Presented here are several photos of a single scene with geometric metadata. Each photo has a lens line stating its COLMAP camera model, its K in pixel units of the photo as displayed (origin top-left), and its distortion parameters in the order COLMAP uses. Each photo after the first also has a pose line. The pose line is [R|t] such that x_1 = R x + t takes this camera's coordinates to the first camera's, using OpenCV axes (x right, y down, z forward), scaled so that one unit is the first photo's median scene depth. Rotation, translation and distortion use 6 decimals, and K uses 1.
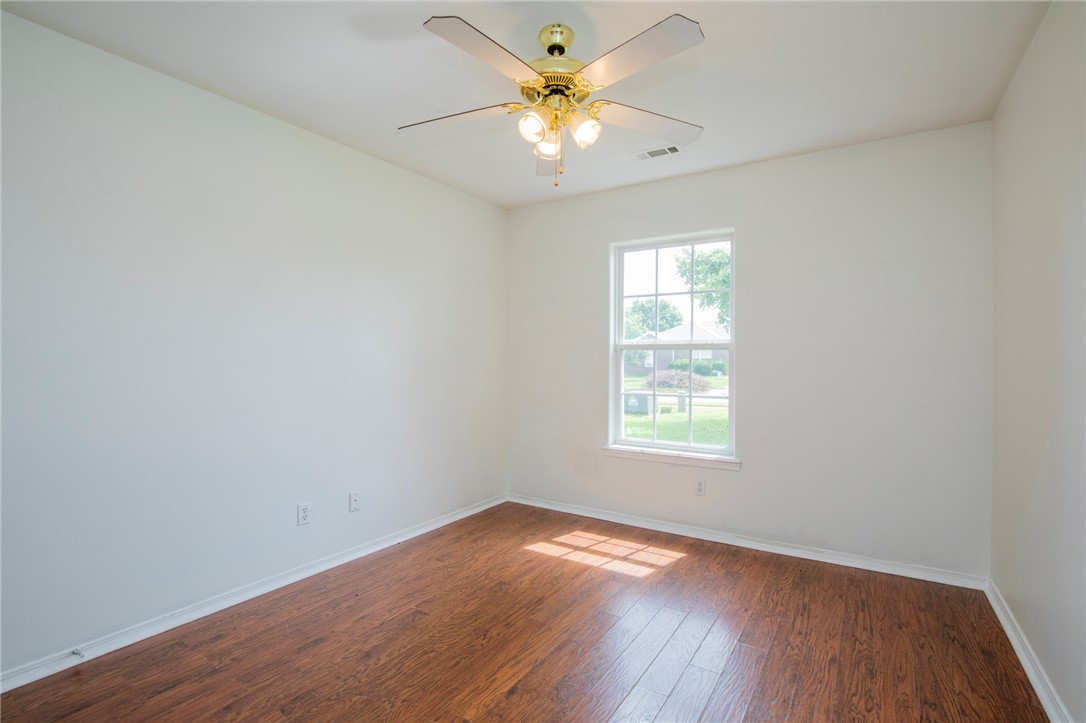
lens RADIAL K [[506.4, 0, 552.9], [0, 506.4, 359.1], [0, 0, 1]] dist [-0.024809, 0.000090]
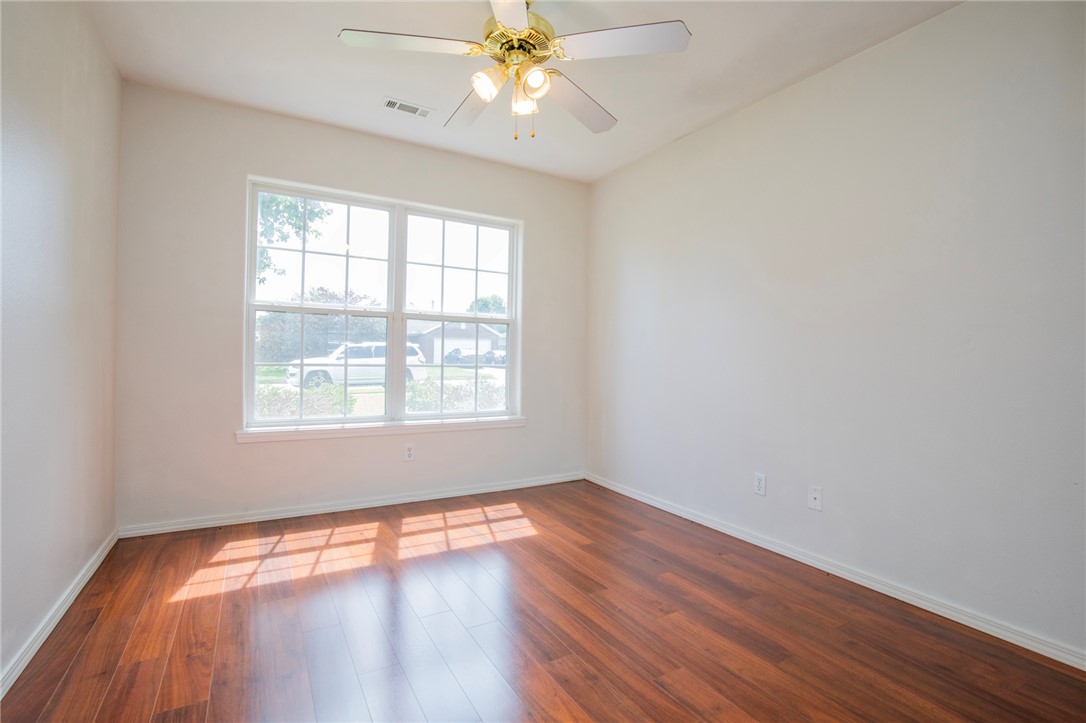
lens RADIAL K [[506.4, 0, 552.9], [0, 506.4, 359.1], [0, 0, 1]] dist [-0.024809, 0.000090]
pose [[0.480712, -0.026889, 0.876466, -0.423215], [-0.039947, 0.997820, 0.052522, -0.002999], [-0.875968, -0.060260, 0.478590, 0.233448]]
